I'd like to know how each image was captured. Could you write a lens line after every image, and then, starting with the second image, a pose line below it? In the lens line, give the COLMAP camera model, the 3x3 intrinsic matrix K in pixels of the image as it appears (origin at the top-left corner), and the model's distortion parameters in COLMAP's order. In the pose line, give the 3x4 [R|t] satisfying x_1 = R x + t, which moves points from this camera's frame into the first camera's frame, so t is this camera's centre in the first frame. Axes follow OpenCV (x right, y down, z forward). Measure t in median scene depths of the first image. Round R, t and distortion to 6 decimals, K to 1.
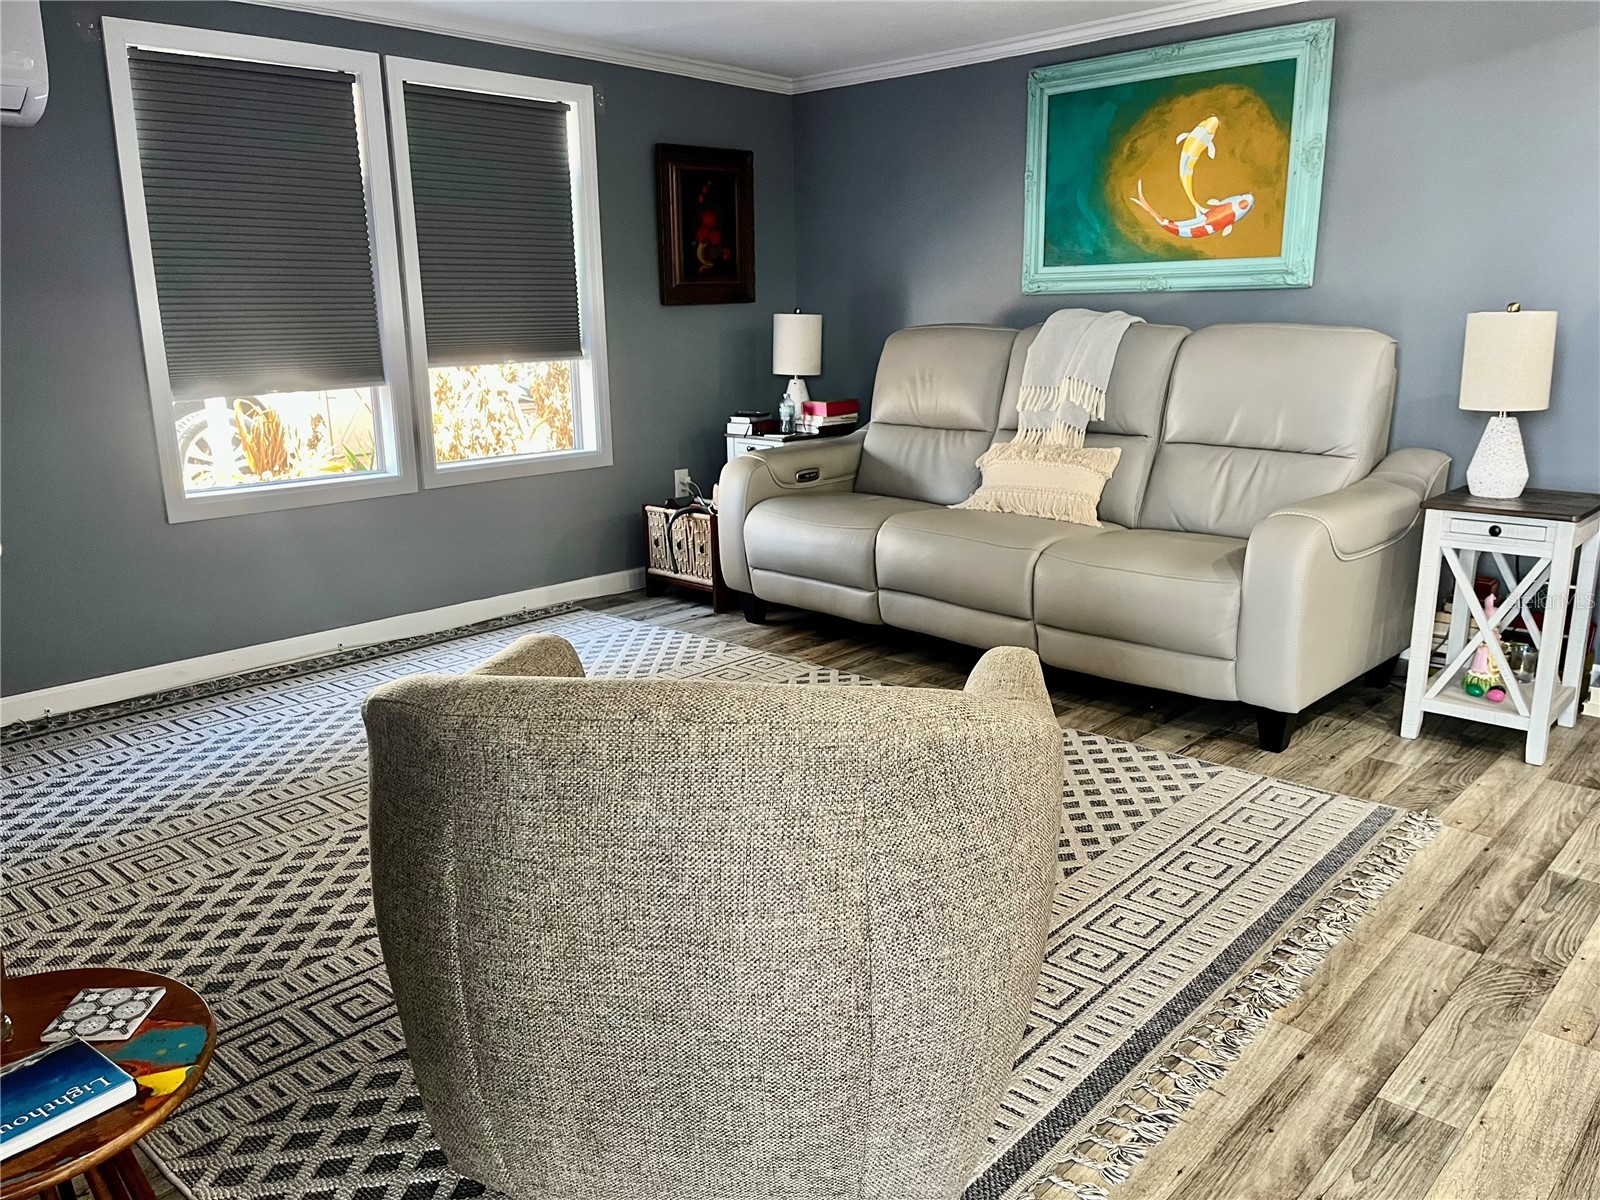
lens RADIAL K [[1214.3, 0, 811.1], [0, 1214.3, 595.8], [0, 0, 1]] dist [0.066729, -0.085720]
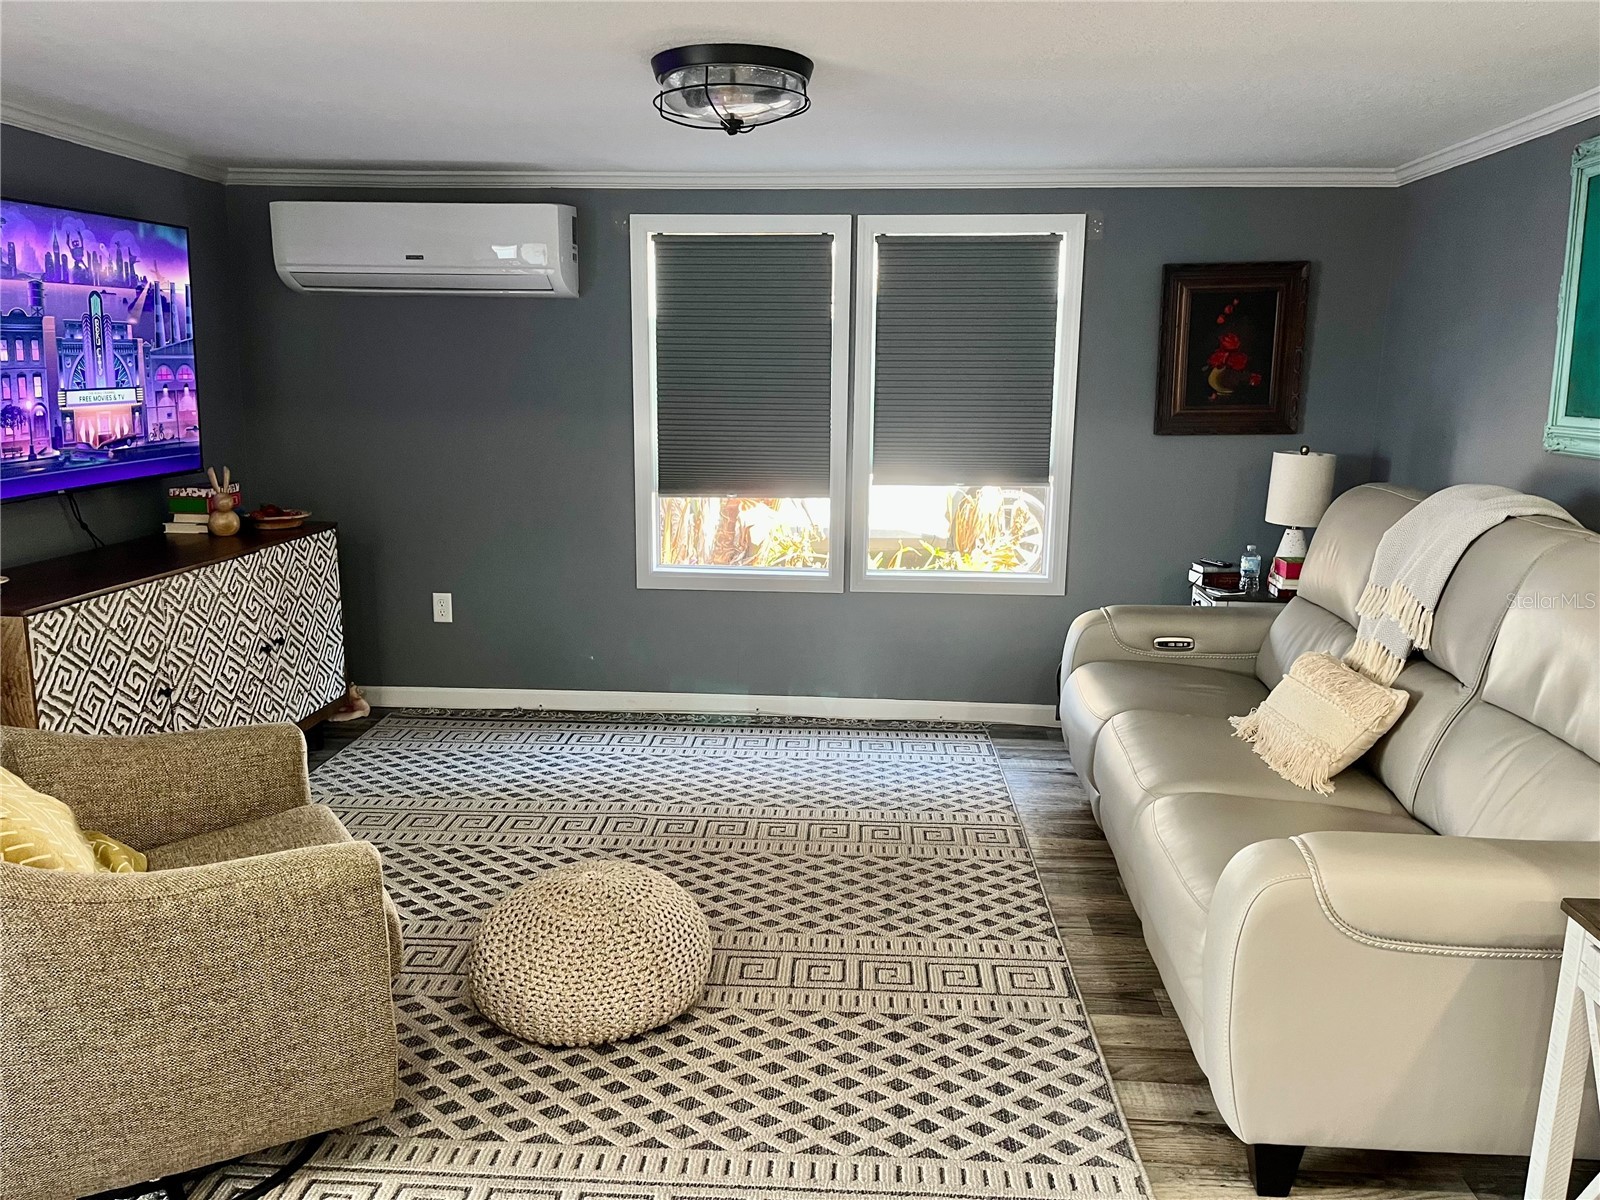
lens RADIAL K [[1214.3, 0, 813.6], [0, 1214.3, 599.9], [0, 0, 1]] dist [0.066729, -0.085720]
pose [[0.623735, 0.164704, -0.764086, 0.515142], [-0.198625, 0.978857, 0.048859, -0.128274], [0.755978, 0.121292, 0.643262, 0.264462]]
